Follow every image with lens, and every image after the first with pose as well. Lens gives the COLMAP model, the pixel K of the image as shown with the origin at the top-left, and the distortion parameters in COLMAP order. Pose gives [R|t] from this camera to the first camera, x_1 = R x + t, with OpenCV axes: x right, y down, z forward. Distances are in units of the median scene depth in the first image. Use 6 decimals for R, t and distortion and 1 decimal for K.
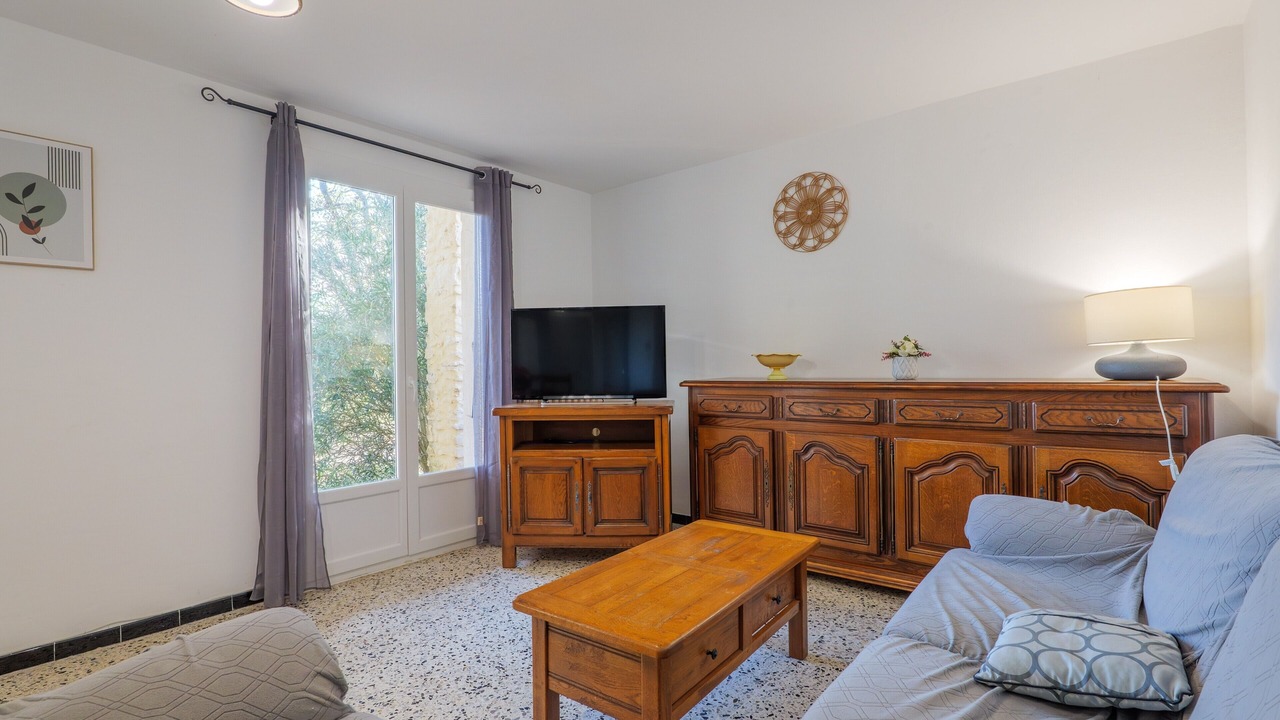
lens RADIAL K [[604.9, 0, 642.5], [0, 604.9, 360.3], [0, 0, 1]] dist [-0.013902, 0.002589]
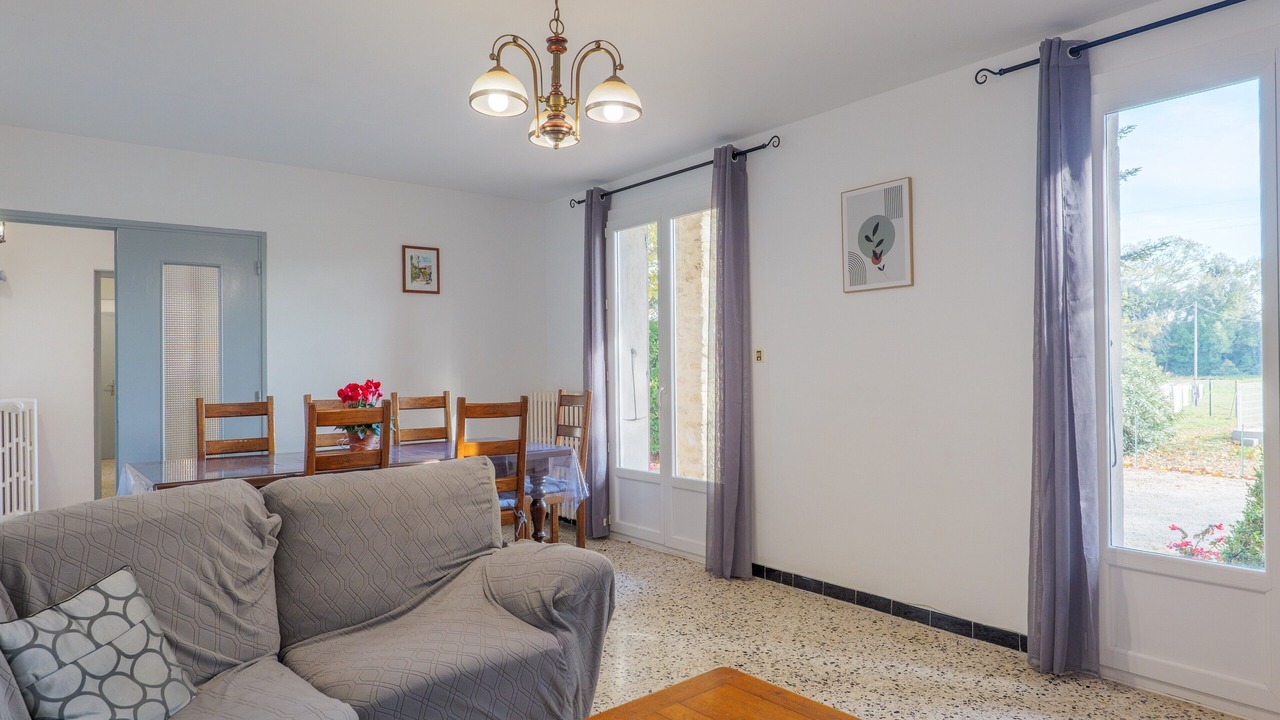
lens RADIAL K [[792.5, 0, 641.4], [0, 792.5, 363.0], [0, 0, 1]] dist [0.004995, 0.000994]
pose [[-0.238783, 0.015031, -0.970957, 0.659277], [0.022381, 0.999700, 0.009972, -0.031694], [0.970815, -0.019350, -0.239048, 0.868671]]
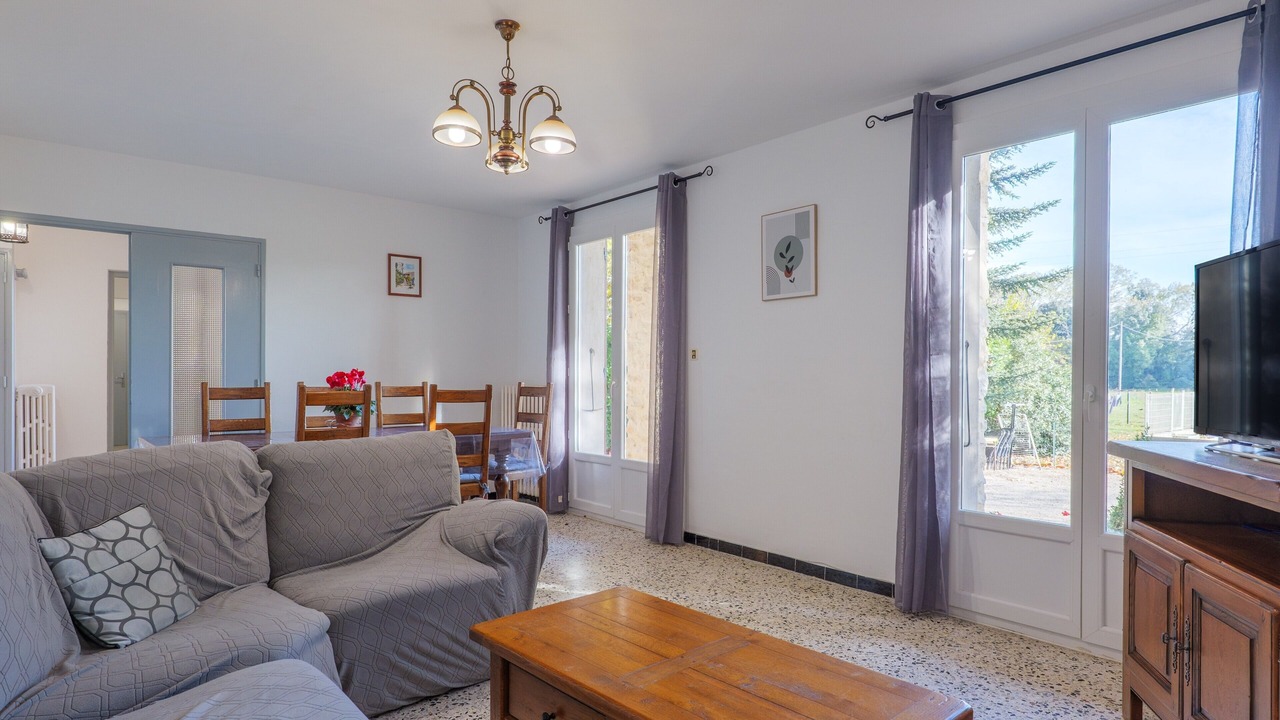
lens RADIAL K [[733.7, 0, 648.3], [0, 733.7, 378.5], [0, 0, 1]] dist [0.002373, 0.003650]
pose [[-0.204769, 0.022760, -0.978546, 0.778118], [0.006654, 0.999739, 0.021861, -0.003412], [0.978788, -0.002035, -0.204867, 0.979336]]
